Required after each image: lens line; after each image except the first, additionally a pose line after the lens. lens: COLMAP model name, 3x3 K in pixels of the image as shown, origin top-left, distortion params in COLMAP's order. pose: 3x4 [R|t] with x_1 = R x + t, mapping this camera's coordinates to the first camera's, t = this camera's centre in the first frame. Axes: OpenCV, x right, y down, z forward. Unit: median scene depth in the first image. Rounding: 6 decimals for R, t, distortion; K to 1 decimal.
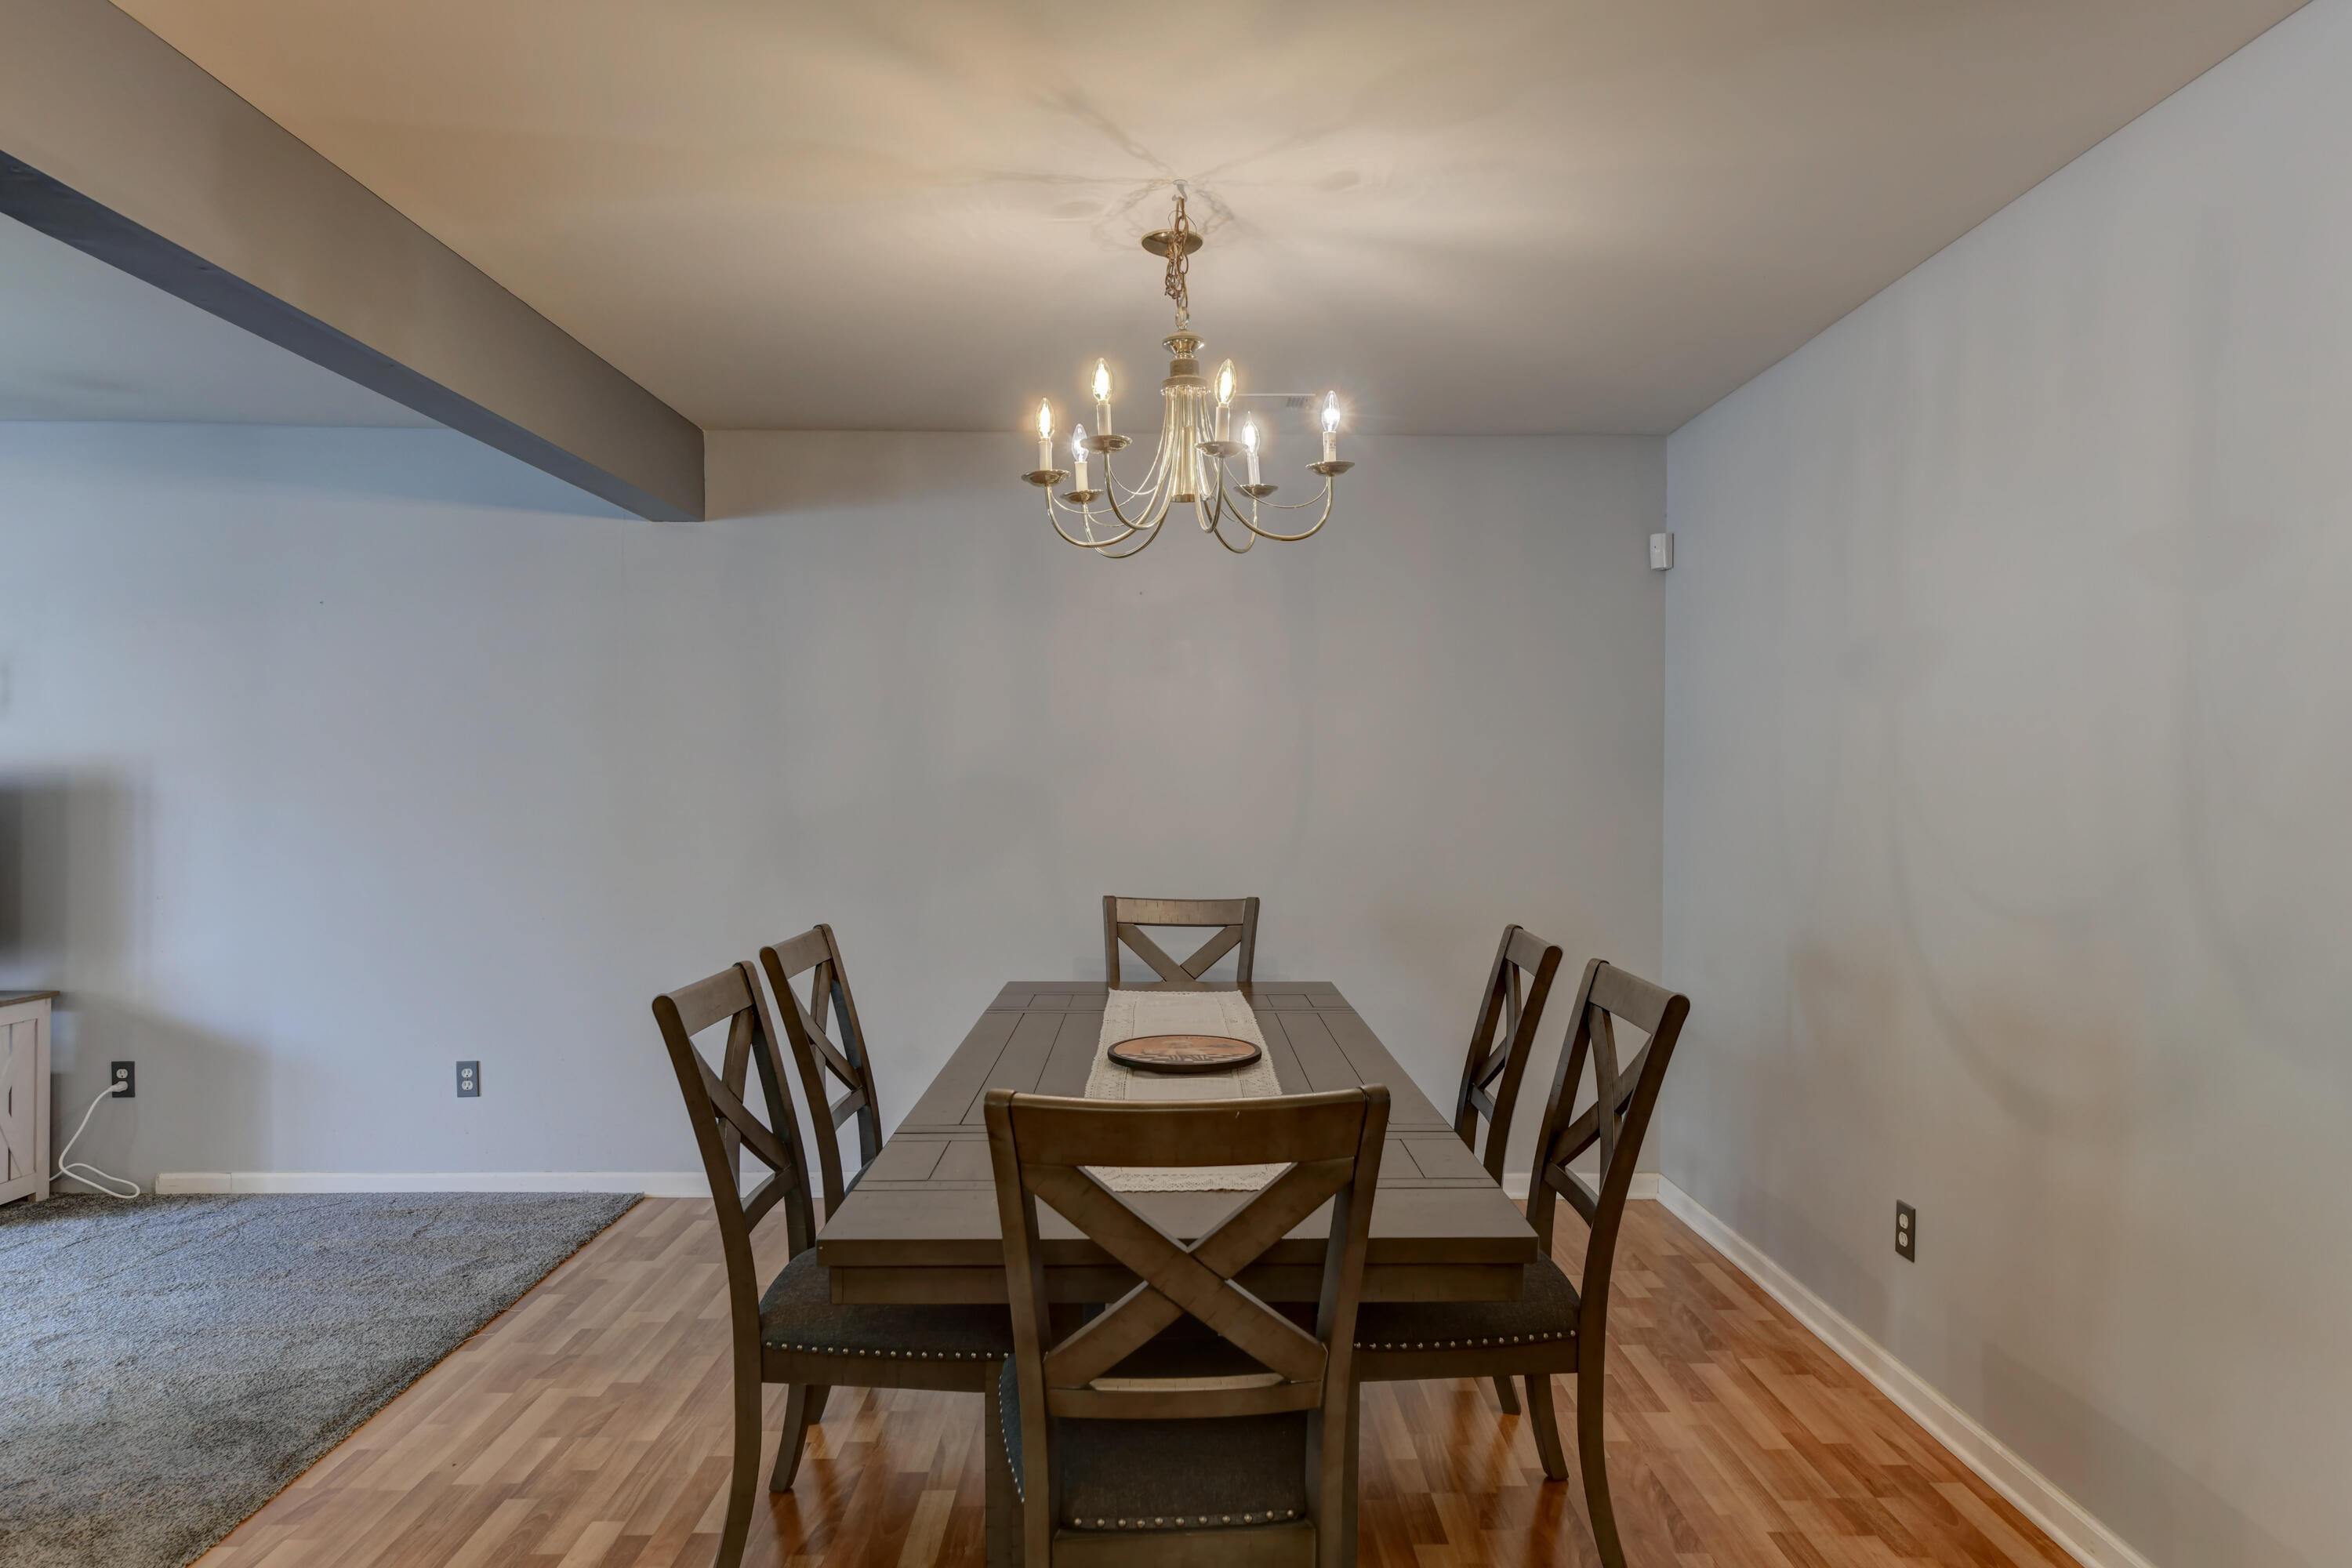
lens RADIAL K [[1258.0, 0, 1176.0], [0, 1258.0, 784.0], [0, 0, 1]] dist [0.001169, 0.000492]
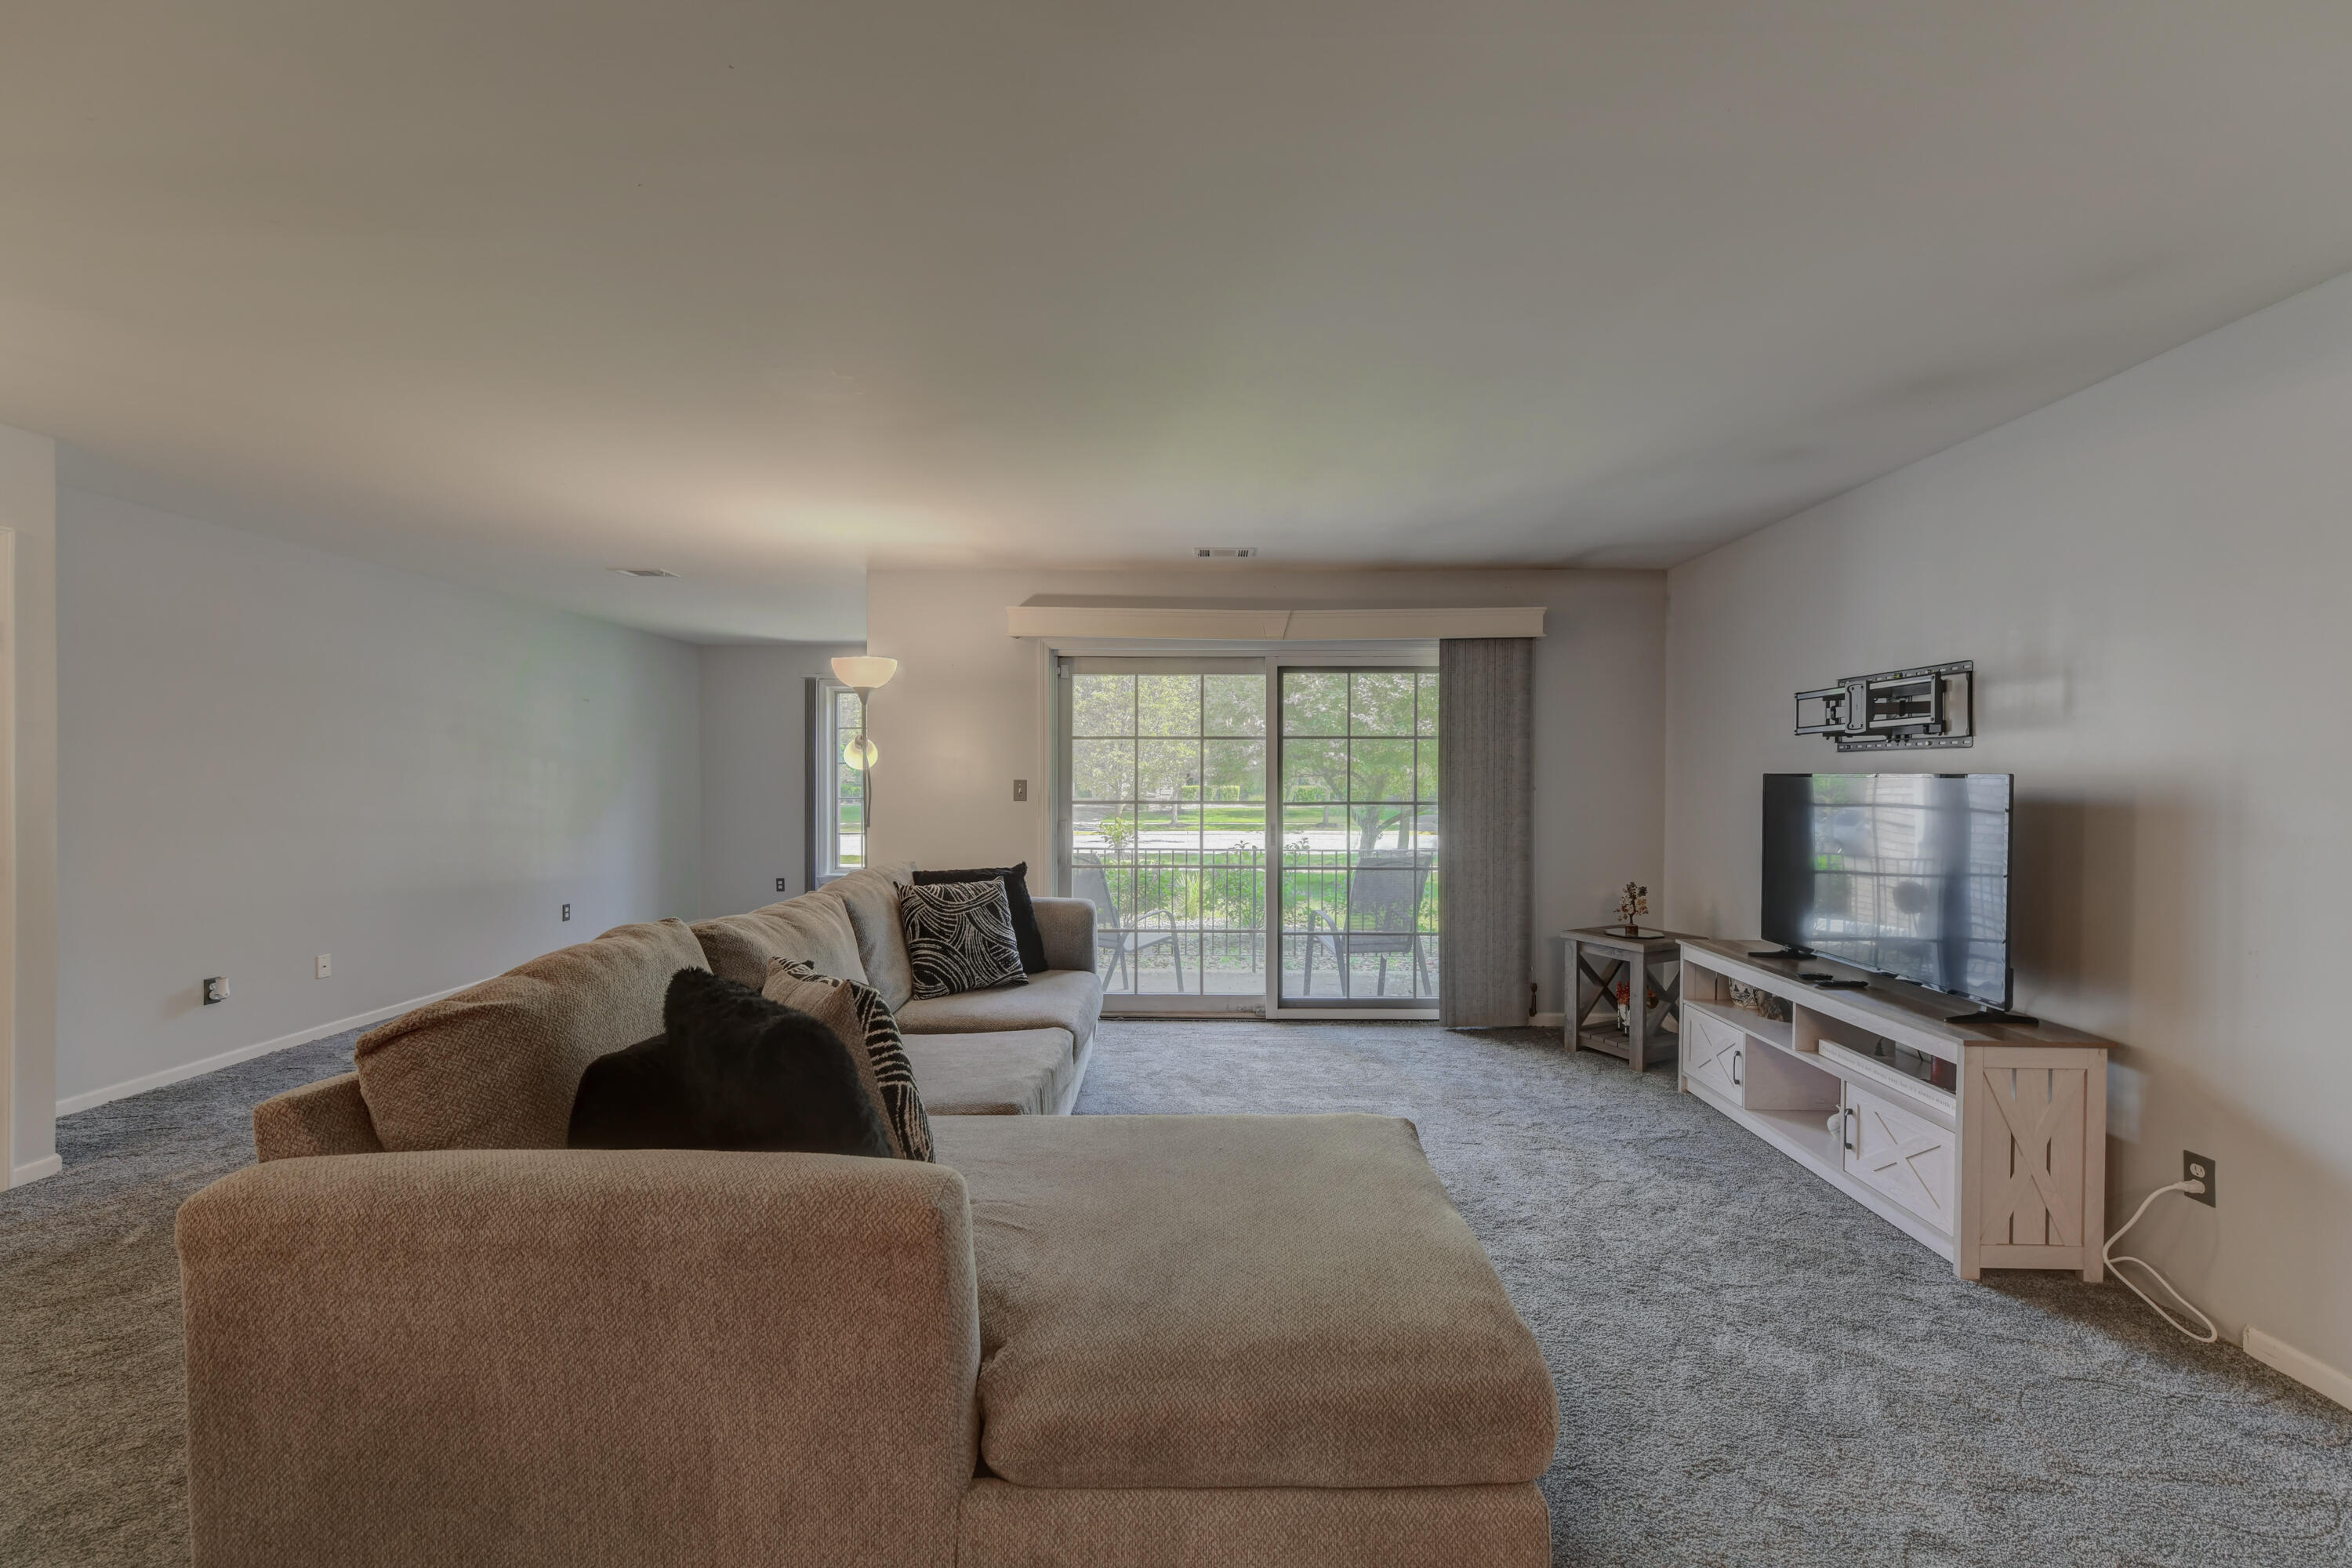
lens RADIAL K [[924.9, 0, 1184.9], [0, 924.9, 785.0], [0, 0, 1]] dist [0.002011, 0.000180]
pose [[-0.071510, 0.003783, -0.997433, -0.222034], [-0.011009, 0.999929, 0.004581, -0.003688], [0.997379, 0.011308, -0.071463, 0.415307]]
